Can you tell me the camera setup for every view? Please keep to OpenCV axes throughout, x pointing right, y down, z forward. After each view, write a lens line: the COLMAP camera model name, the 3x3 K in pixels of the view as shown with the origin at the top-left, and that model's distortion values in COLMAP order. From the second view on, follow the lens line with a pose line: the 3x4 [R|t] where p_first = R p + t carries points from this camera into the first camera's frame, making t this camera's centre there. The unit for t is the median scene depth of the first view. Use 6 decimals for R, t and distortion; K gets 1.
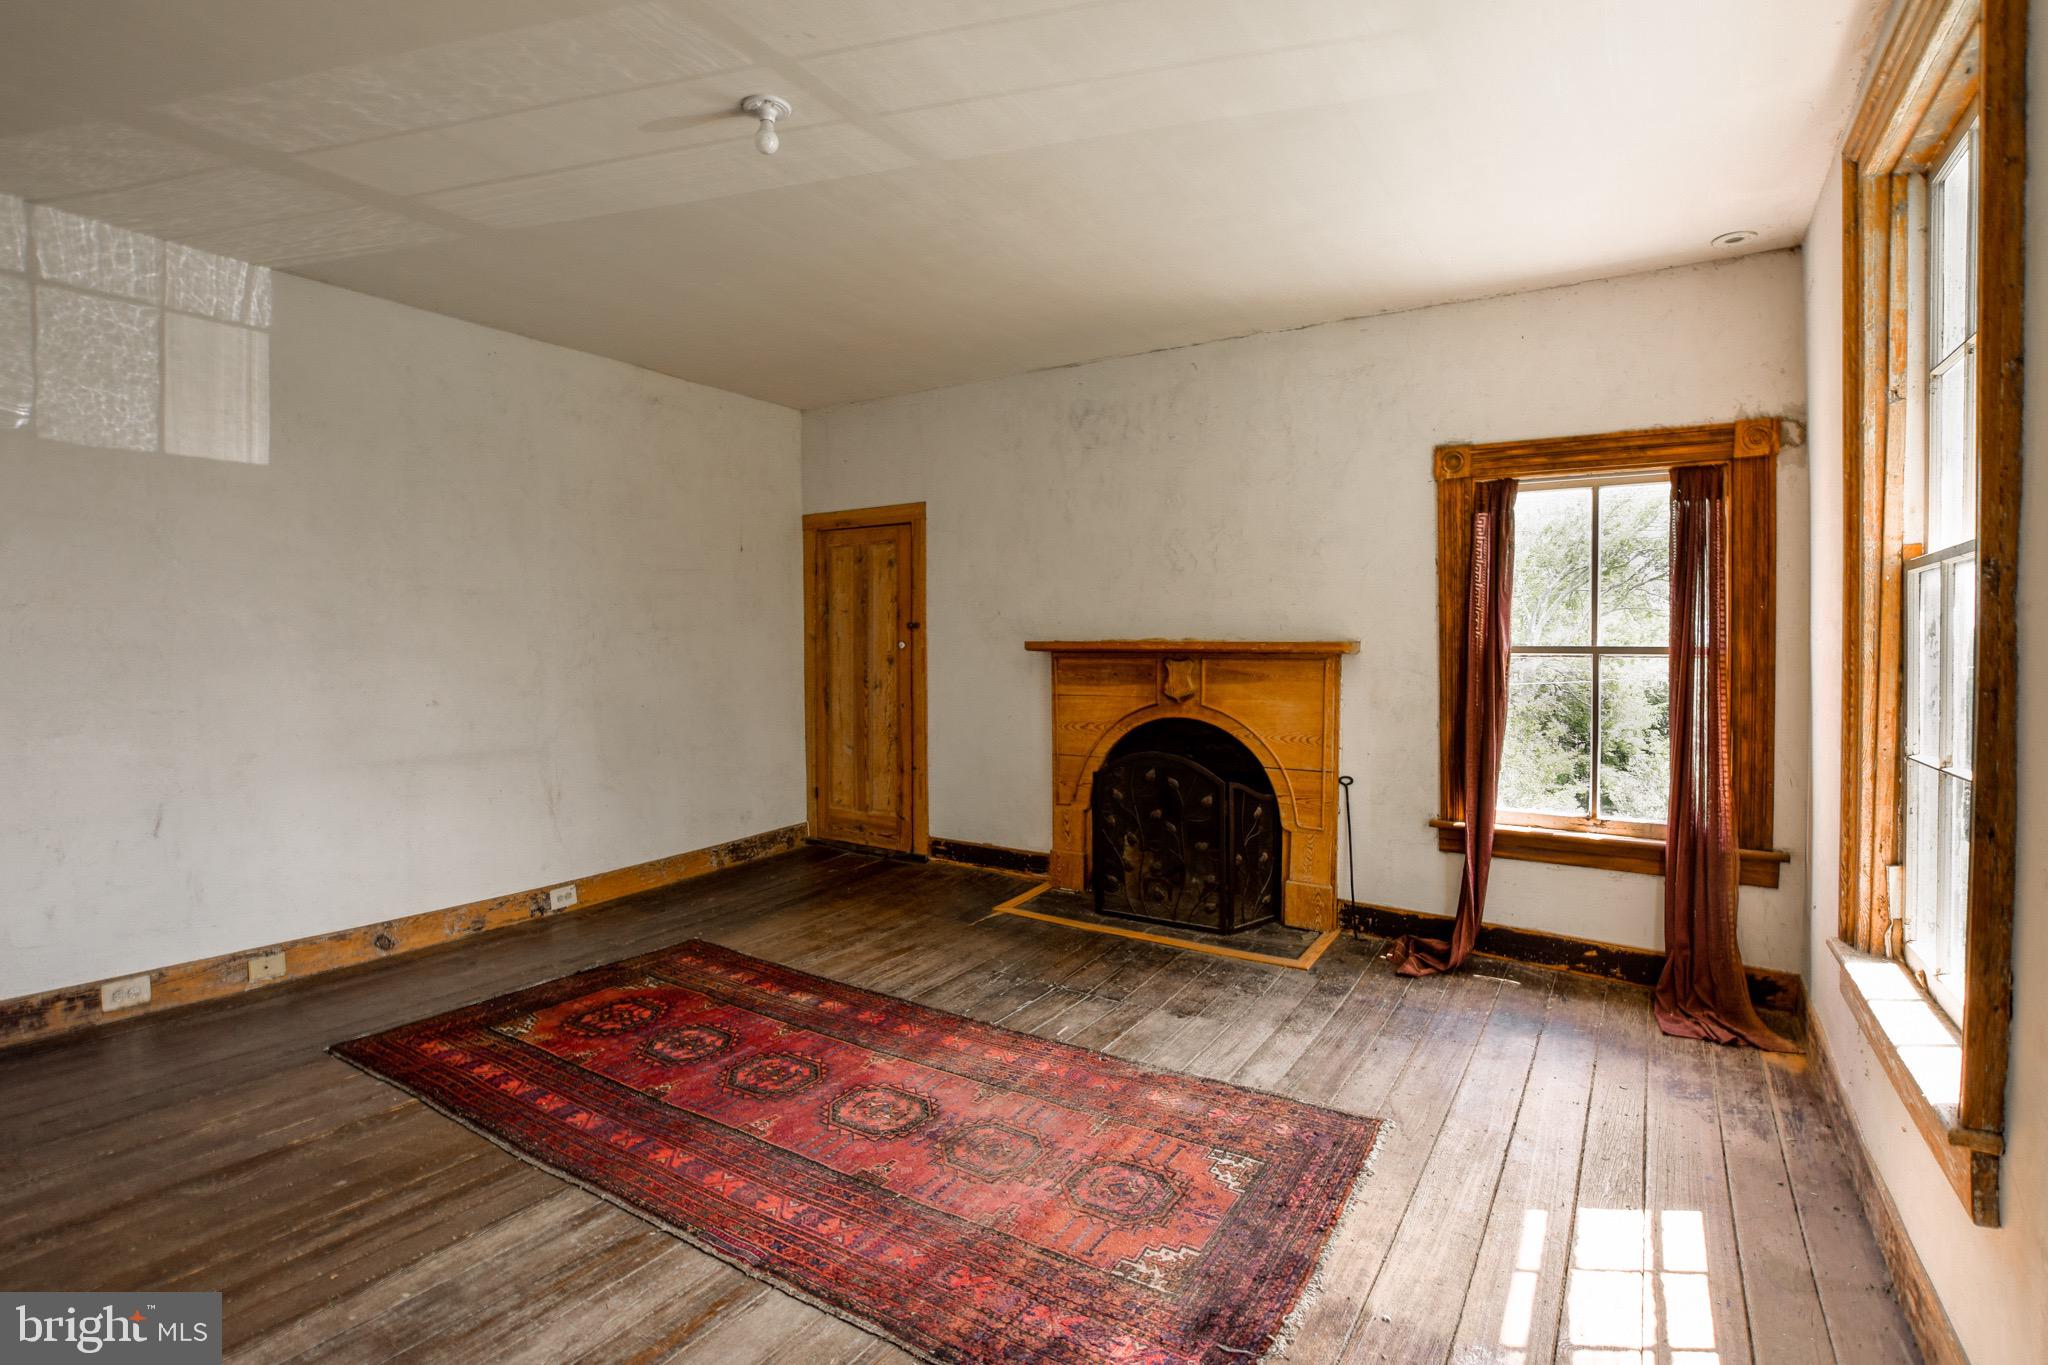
lens RADIAL K [[970.1, 0, 1024.0], [0, 970.1, 682.5], [0, 0, 1]] dist [-0.036368, 0.000776]
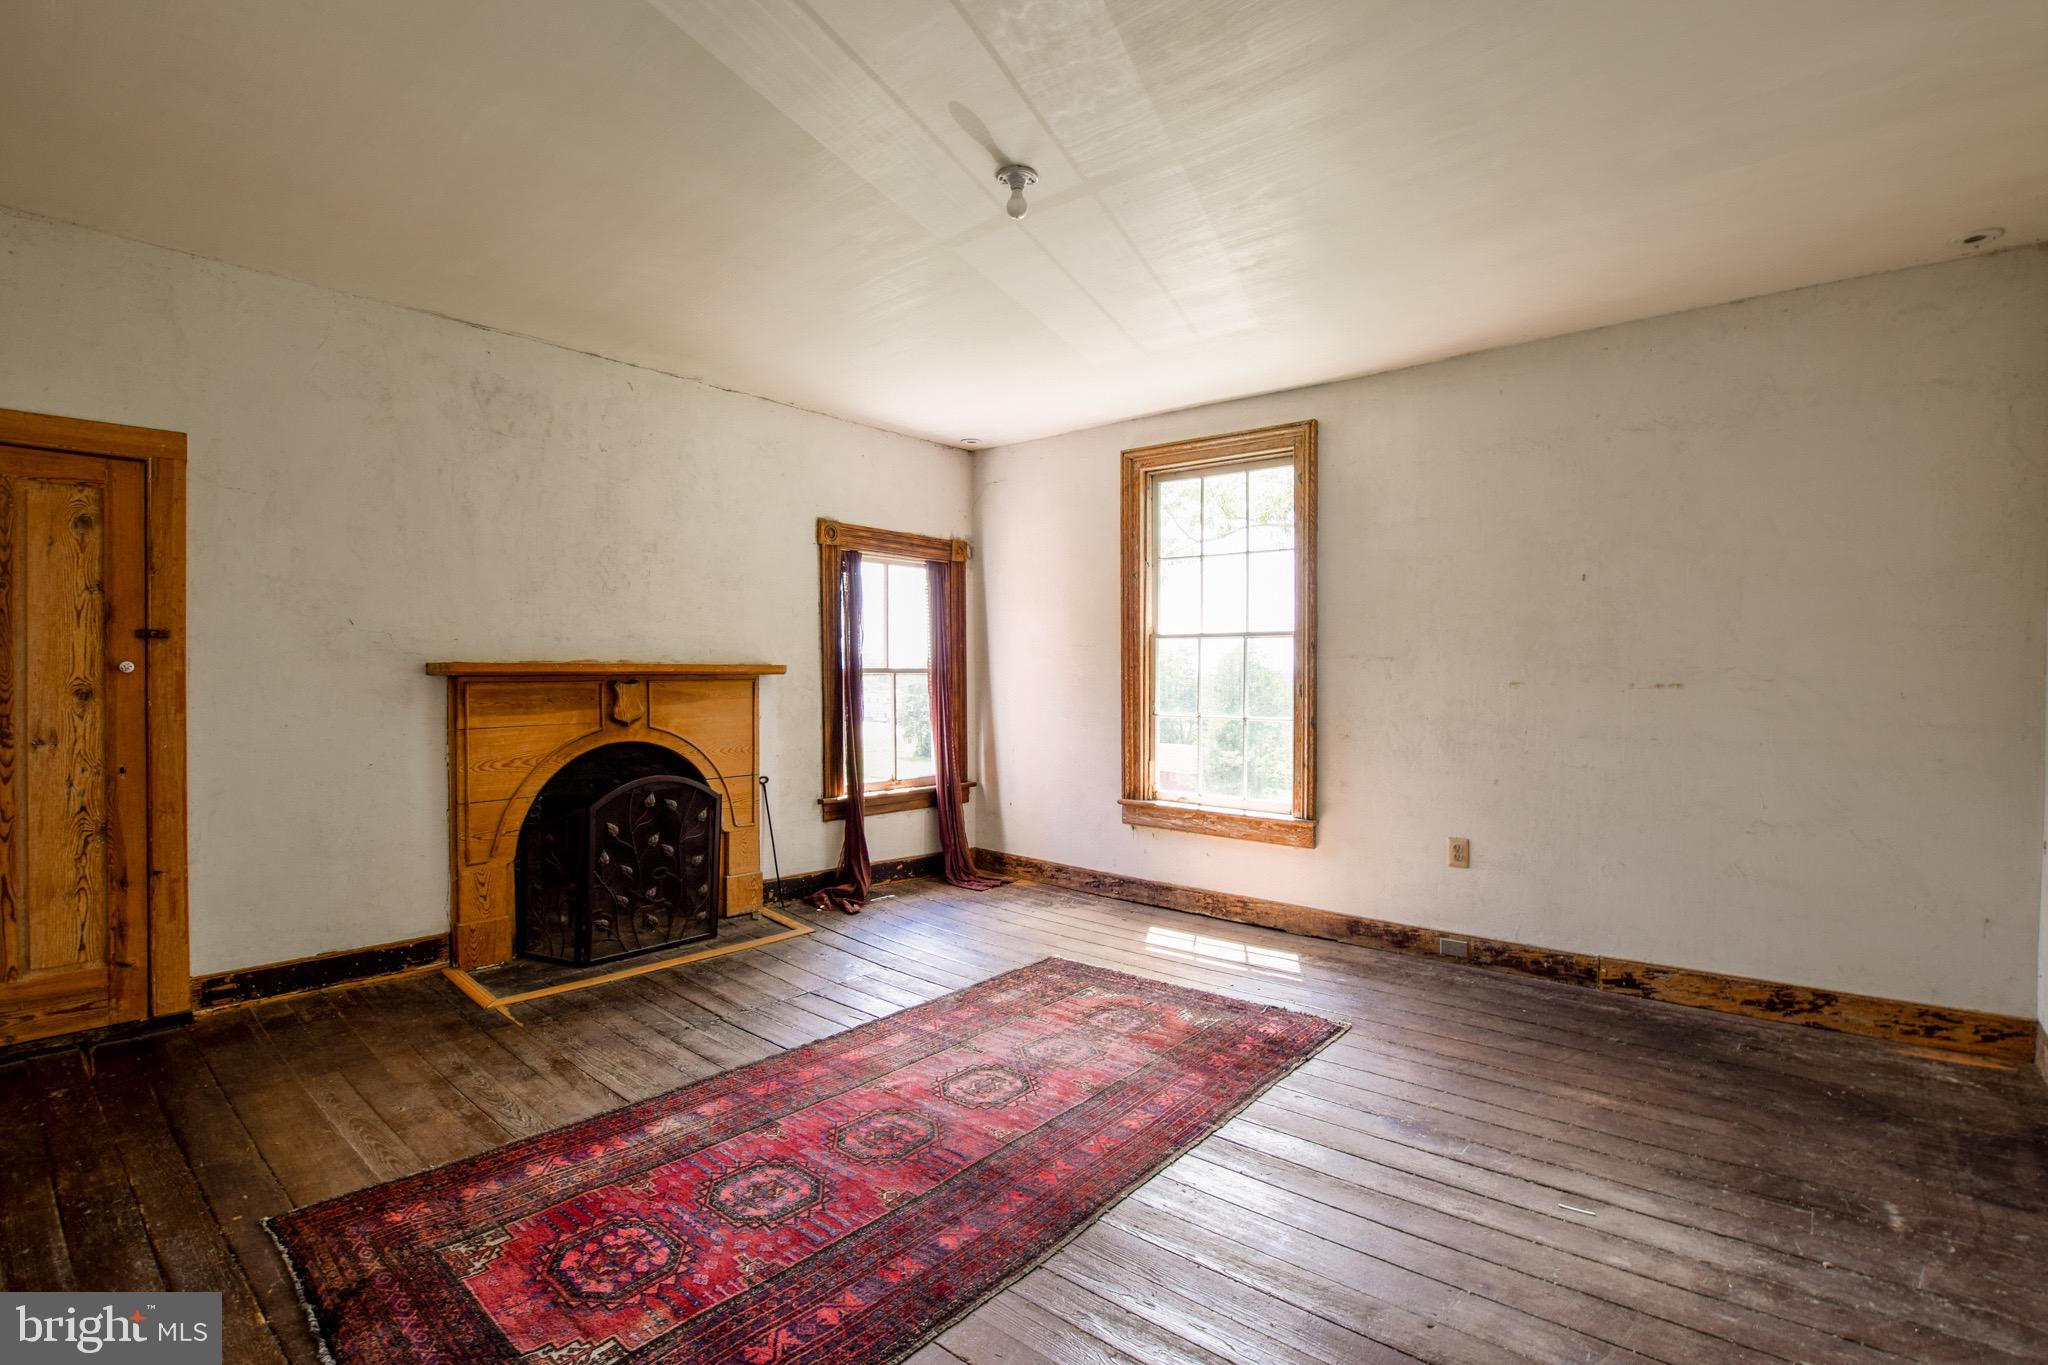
lens RADIAL K [[970.1, 0, 1024.0], [0, 970.1, 682.5], [0, 0, 1]] dist [-0.036368, 0.000776]
pose [[0.126392, -0.016855, 0.991837, -0.799468], [0.033083, 0.999371, 0.012767, -0.023967], [-0.991429, 0.031199, 0.126870, 0.511275]]
